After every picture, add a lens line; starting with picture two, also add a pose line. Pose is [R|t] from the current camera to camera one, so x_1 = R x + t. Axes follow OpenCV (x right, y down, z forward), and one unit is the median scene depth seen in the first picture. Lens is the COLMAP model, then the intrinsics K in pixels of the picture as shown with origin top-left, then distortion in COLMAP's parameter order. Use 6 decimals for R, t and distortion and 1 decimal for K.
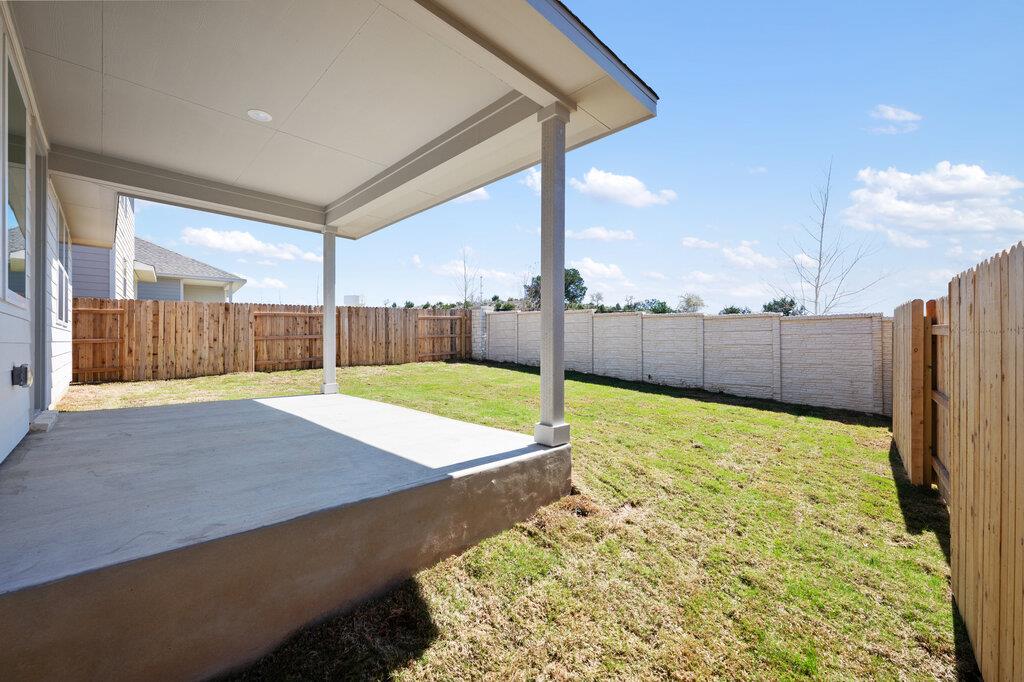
lens RADIAL K [[404.0, 0, 508.3], [0, 404.0, 343.8], [0, 0, 1]] dist [-0.009839, 0.000827]
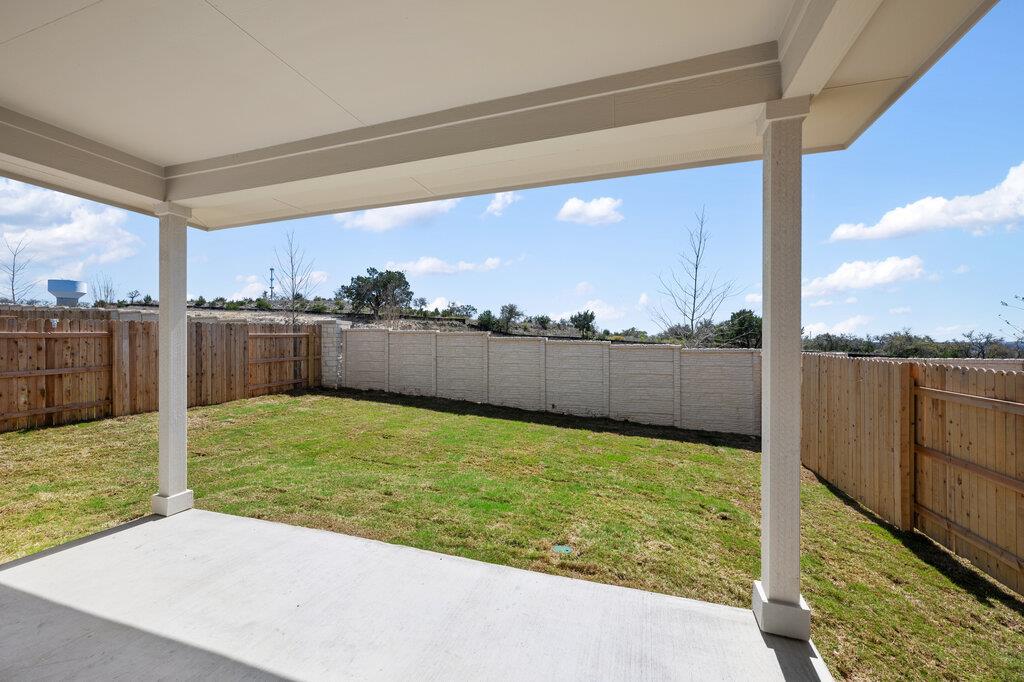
lens RADIAL K [[404.0, 0, 509.9], [0, 404.0, 346.0], [0, 0, 1]] dist [-0.009839, 0.000827]
pose [[0.892264, -0.002929, 0.451504, -0.129432], [0.002513, 0.999996, 0.001522, -0.046713], [-0.451507, -0.000223, 0.892268, 0.145490]]
